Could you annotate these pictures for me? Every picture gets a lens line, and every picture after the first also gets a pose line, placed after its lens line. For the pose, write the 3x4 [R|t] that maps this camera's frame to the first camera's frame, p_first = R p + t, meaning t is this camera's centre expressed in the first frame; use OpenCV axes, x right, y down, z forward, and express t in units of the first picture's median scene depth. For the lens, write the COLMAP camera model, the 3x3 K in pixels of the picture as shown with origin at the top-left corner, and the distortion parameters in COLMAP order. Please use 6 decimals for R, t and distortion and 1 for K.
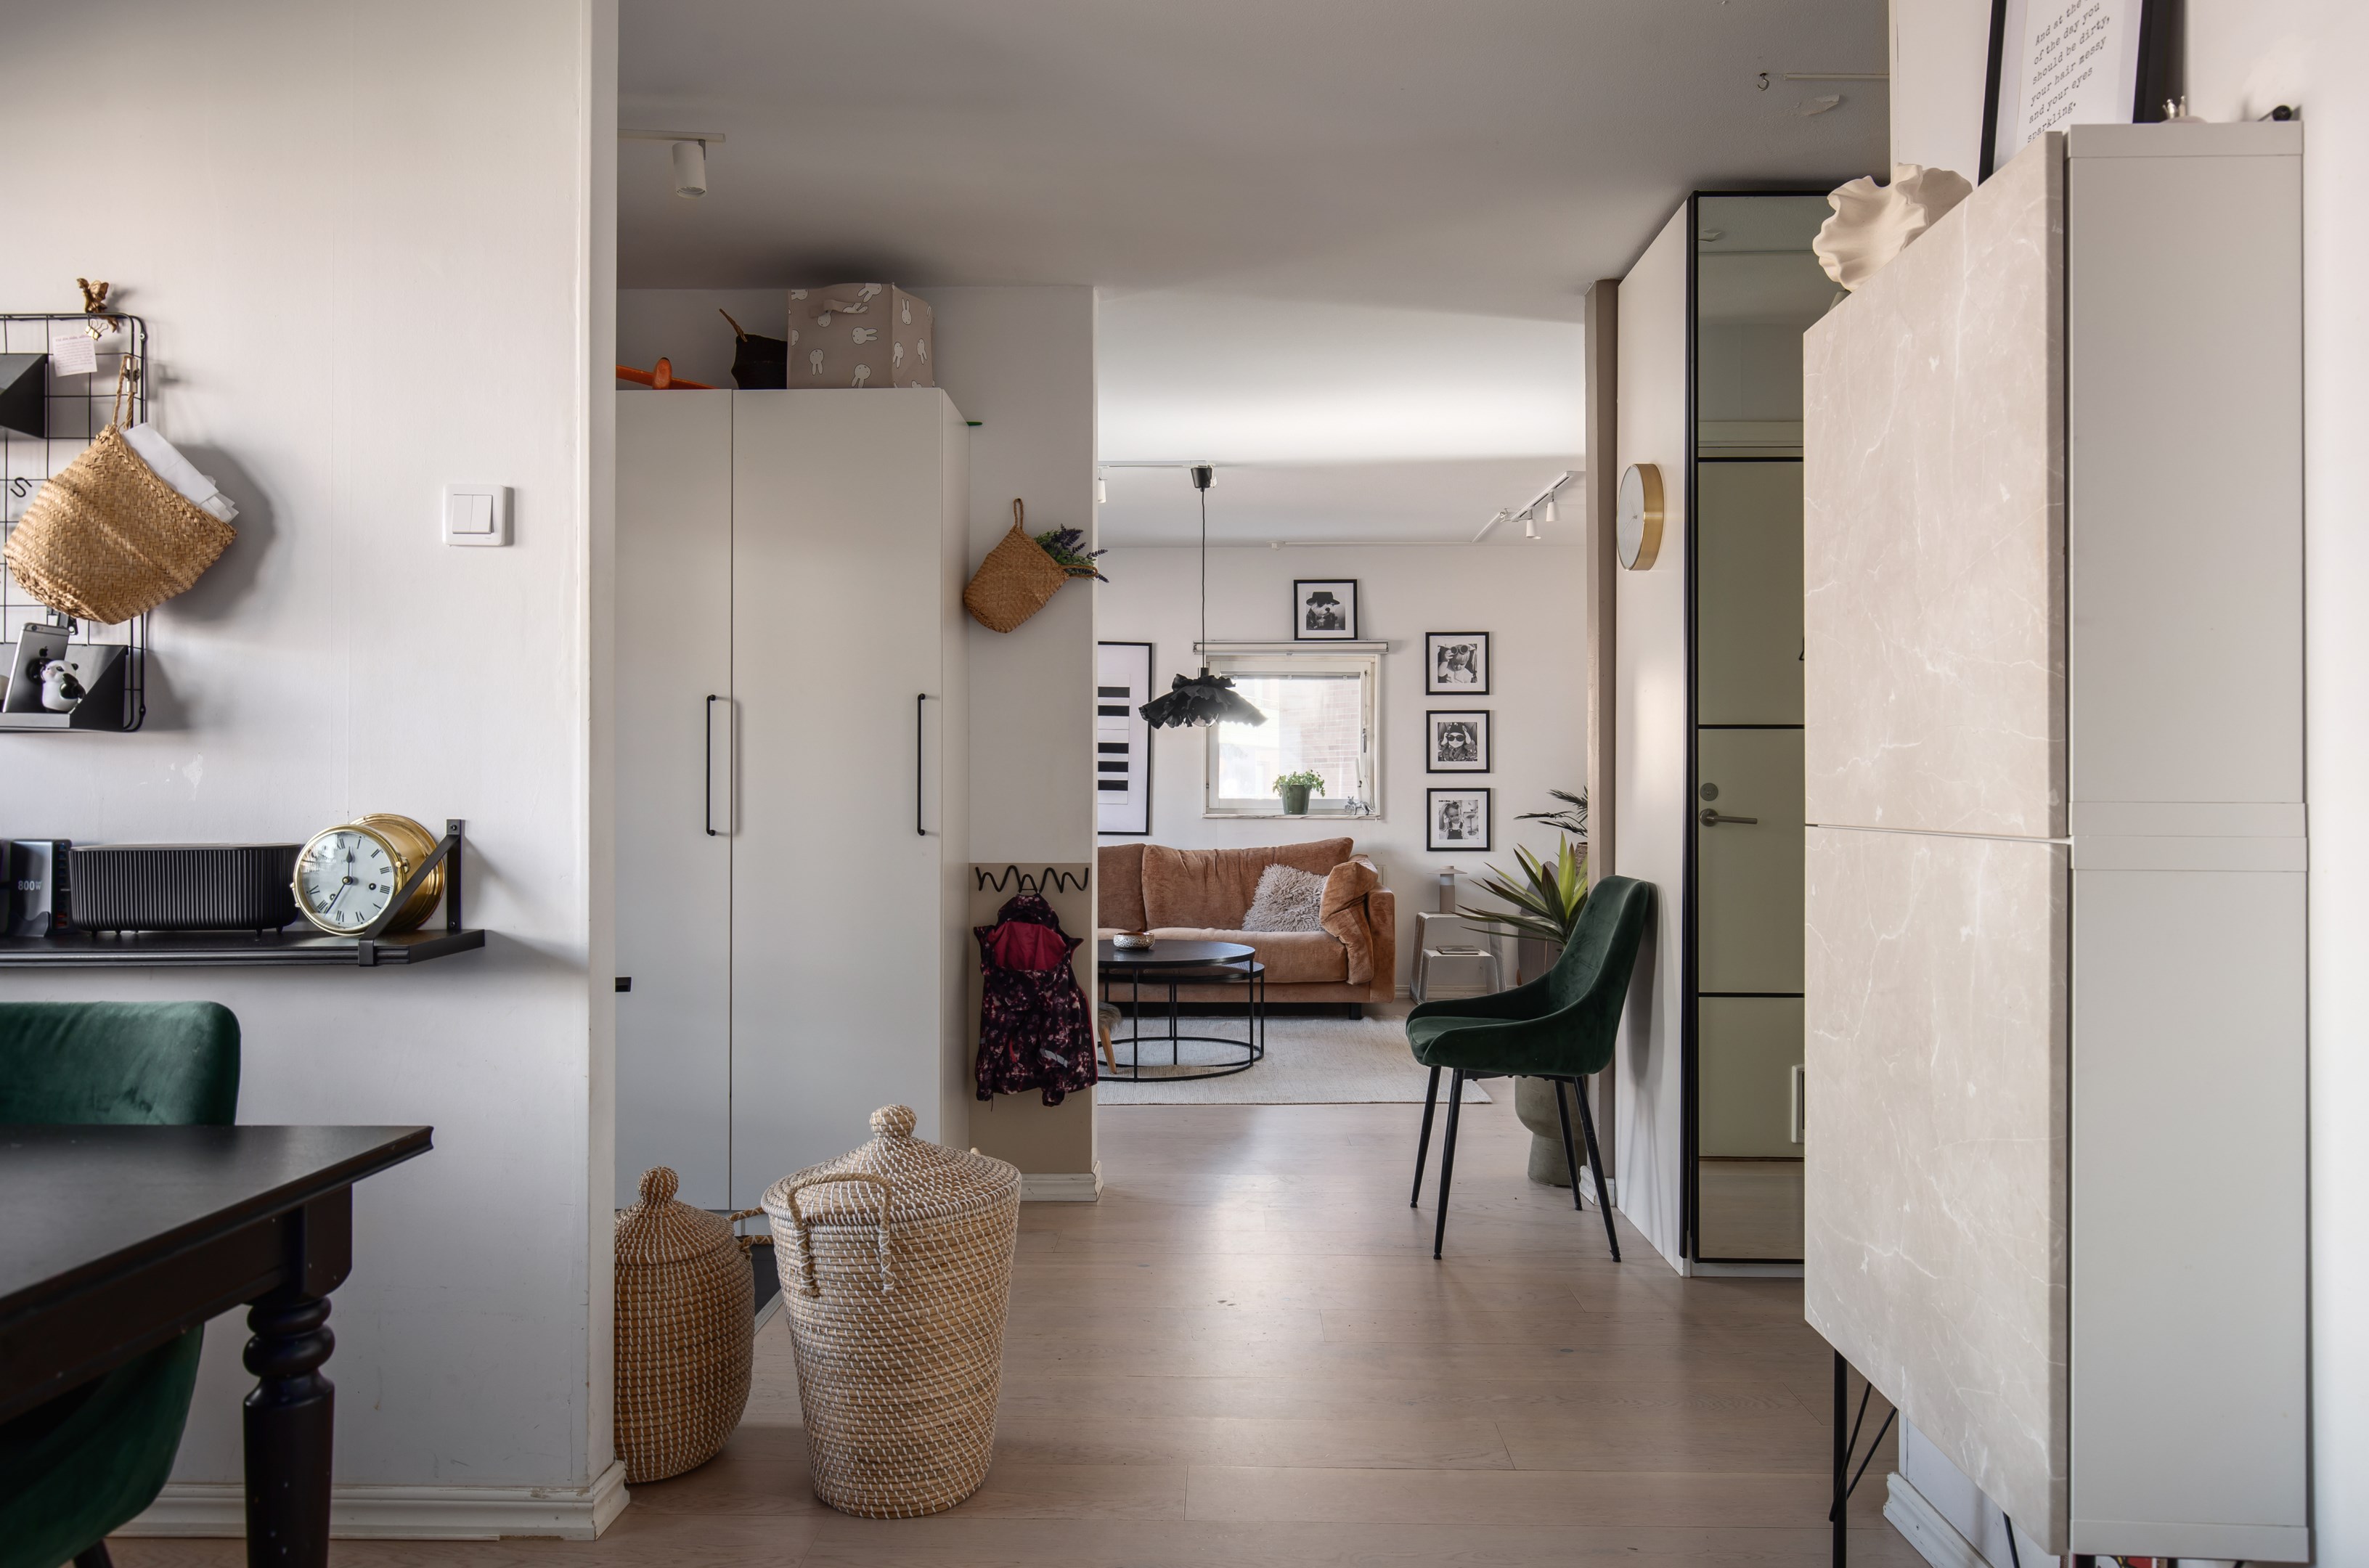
lens RADIAL K [[1492.1, 0, 1189.0], [0, 1492.1, 782.0], [0, 0, 1]] dist [-0.001793, 0.000234]
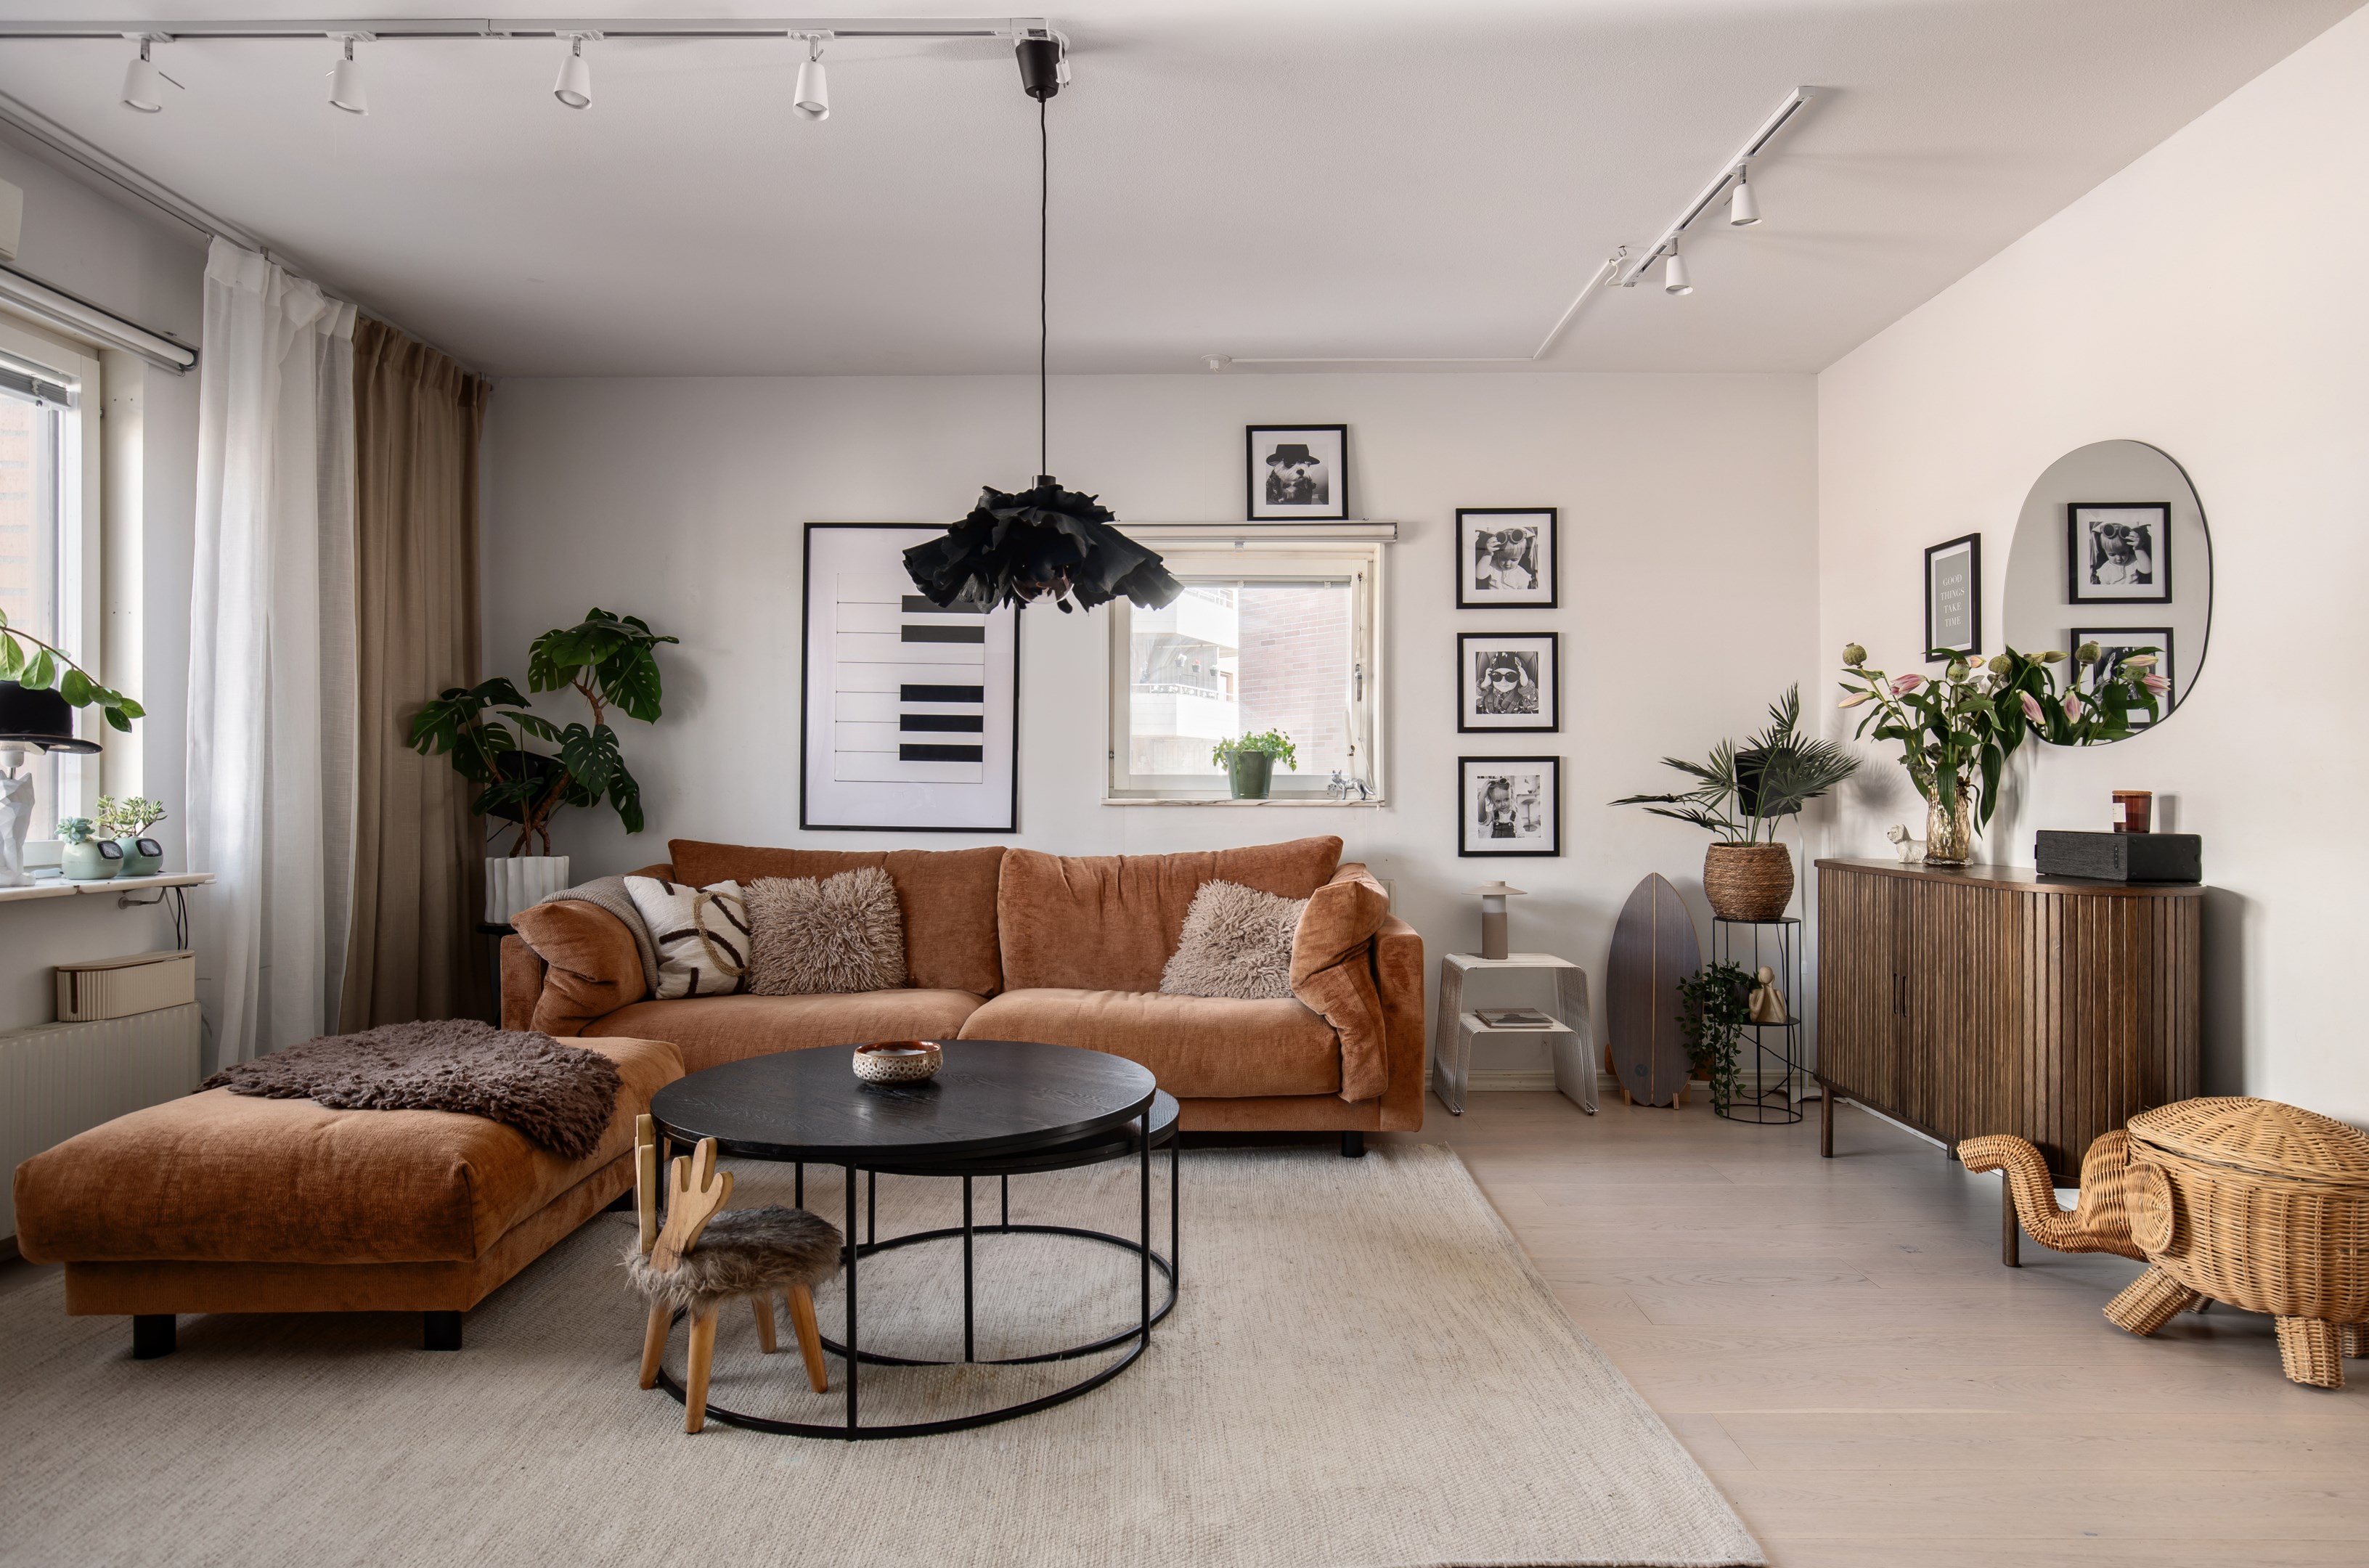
lens RADIAL K [[1359.6, 0, 1184.5], [0, 1359.6, 784.0], [0, 0, 1]] dist [-0.000717, 0.000151]
pose [[0.999870, -0.002181, 0.015956, 0.034886], [0.002121, 0.999991, 0.003771, 0.013250], [-0.015964, -0.003736, 0.999866, 0.429512]]
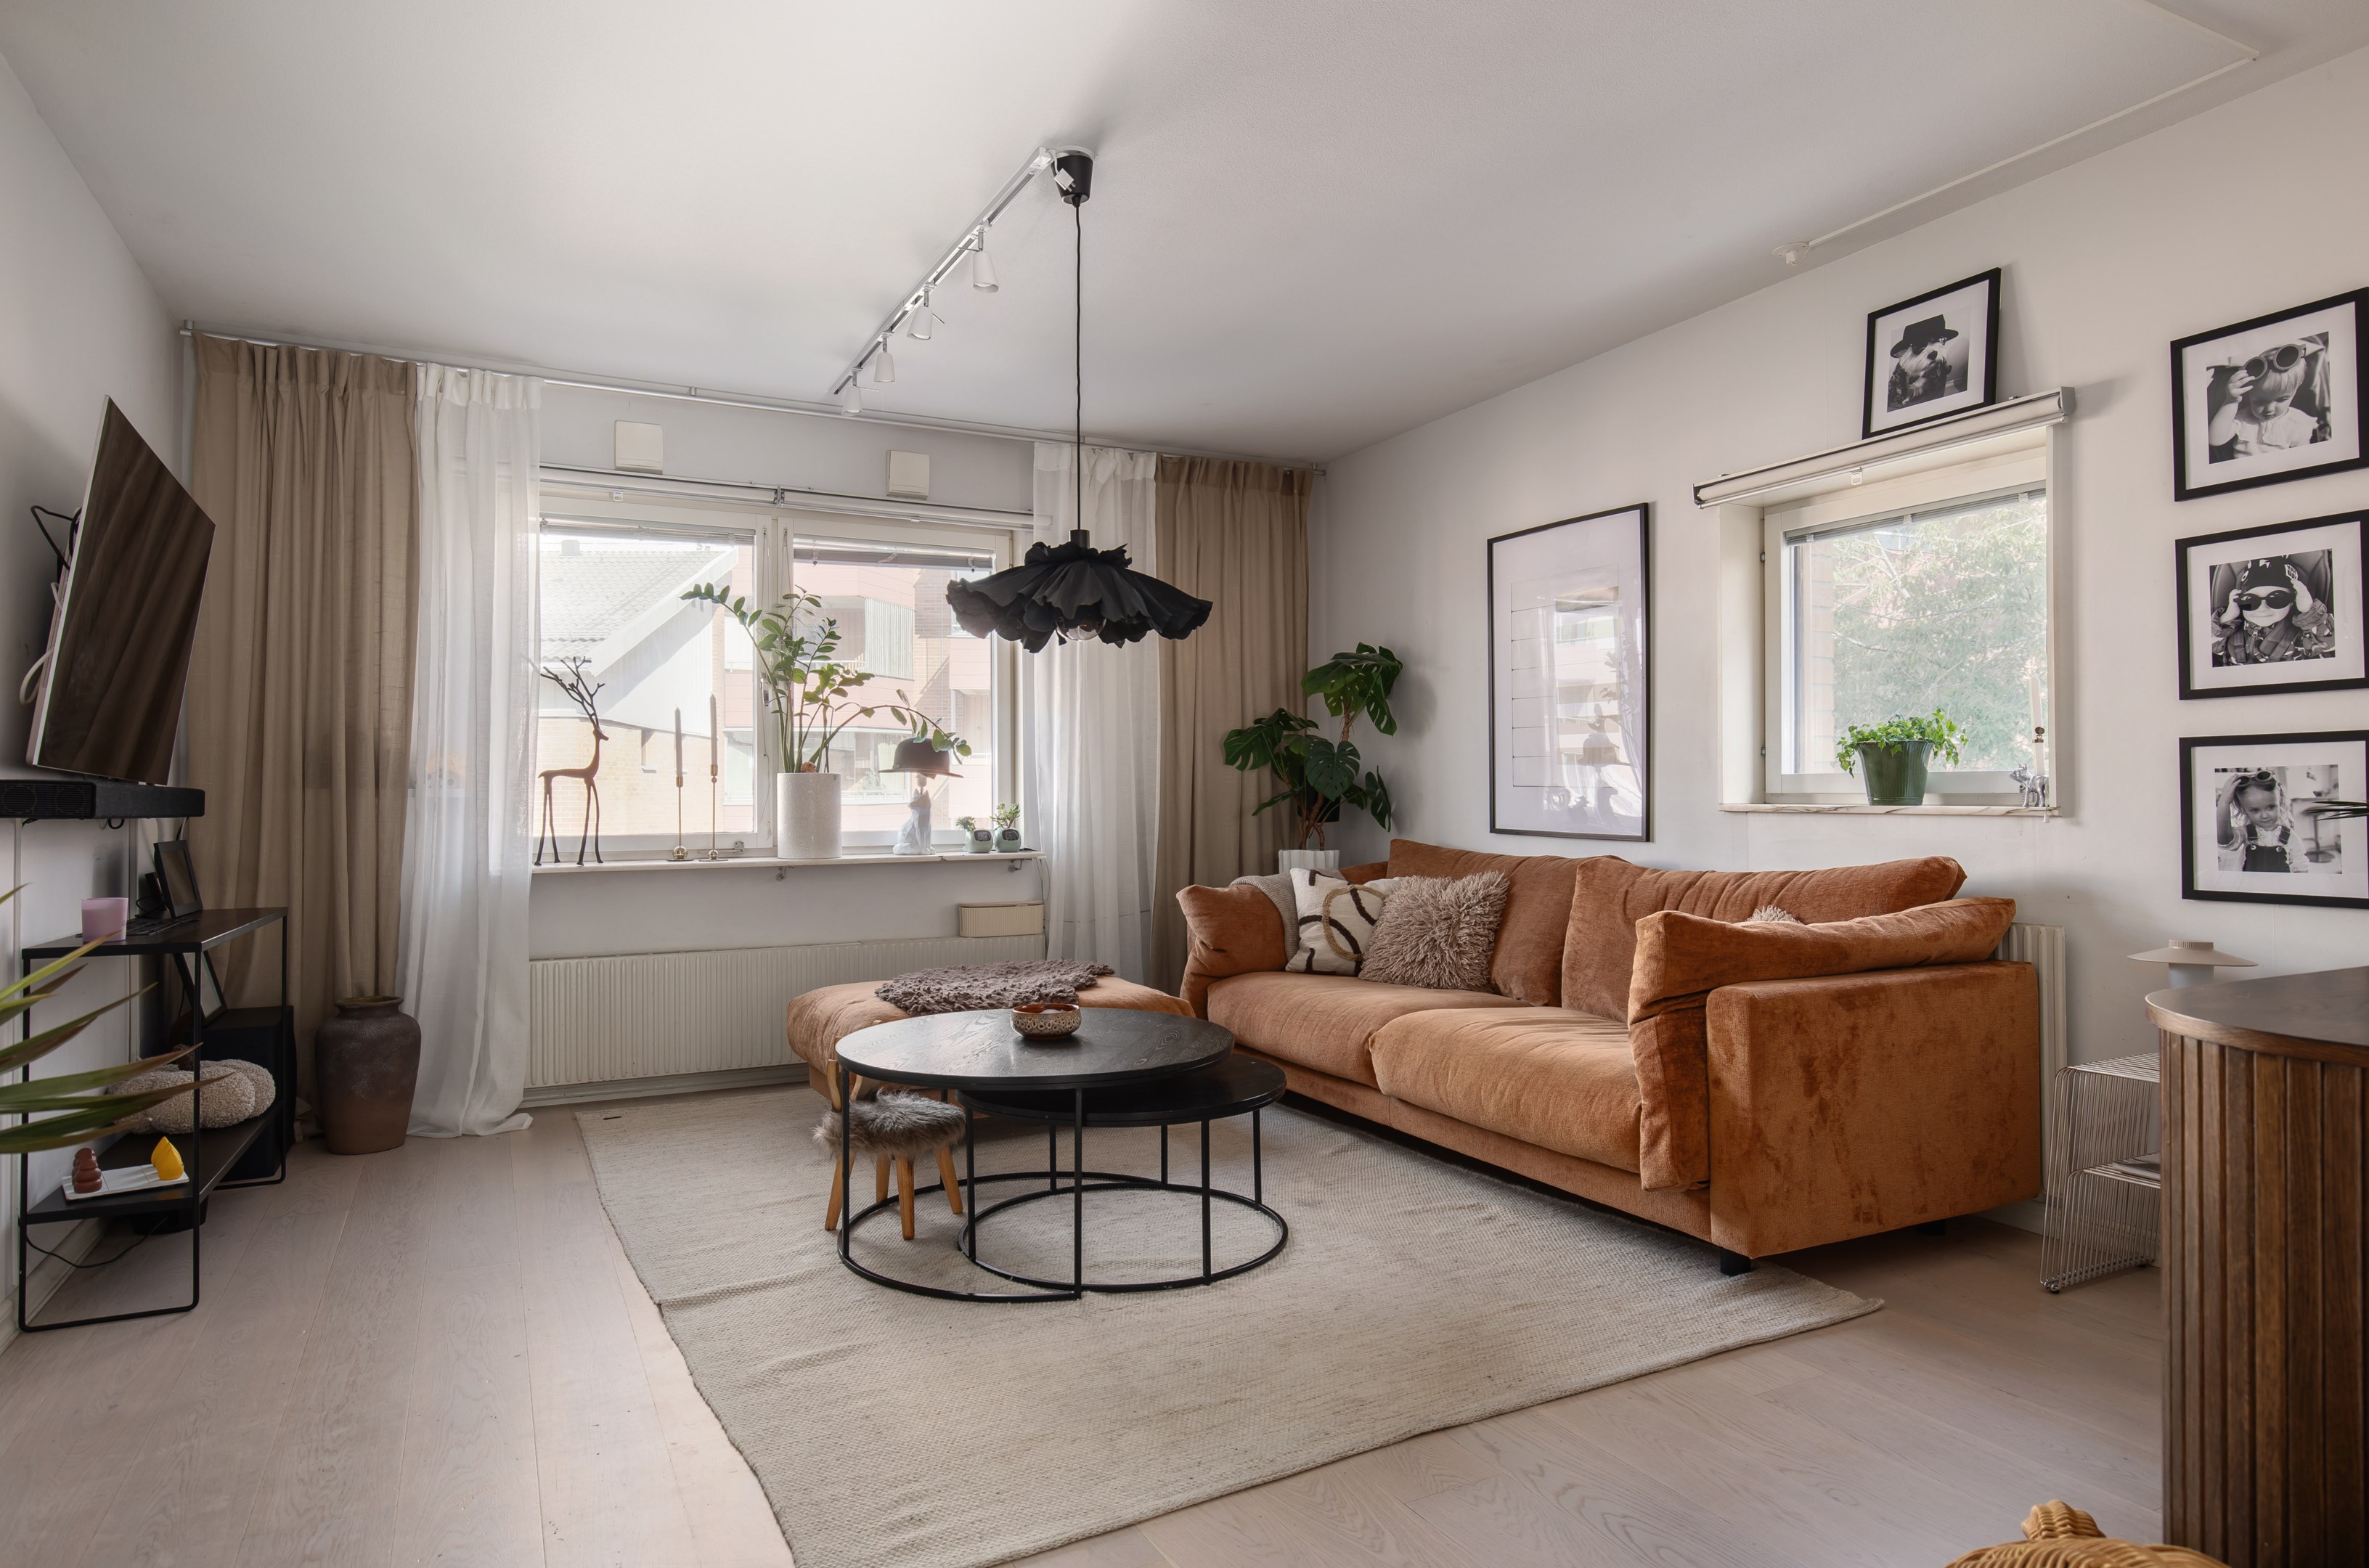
lens RADIAL K [[1375.5, 0, 1183.3], [0, 1375.5, 781.3], [0, 0, 1]] dist [-0.000663, 0.000284]
pose [[0.475949, -0.014264, -0.879357, 0.352033], [0.016958, 0.999831, -0.007040, 0.013597], [0.879310, -0.011562, 0.476110, 0.597898]]
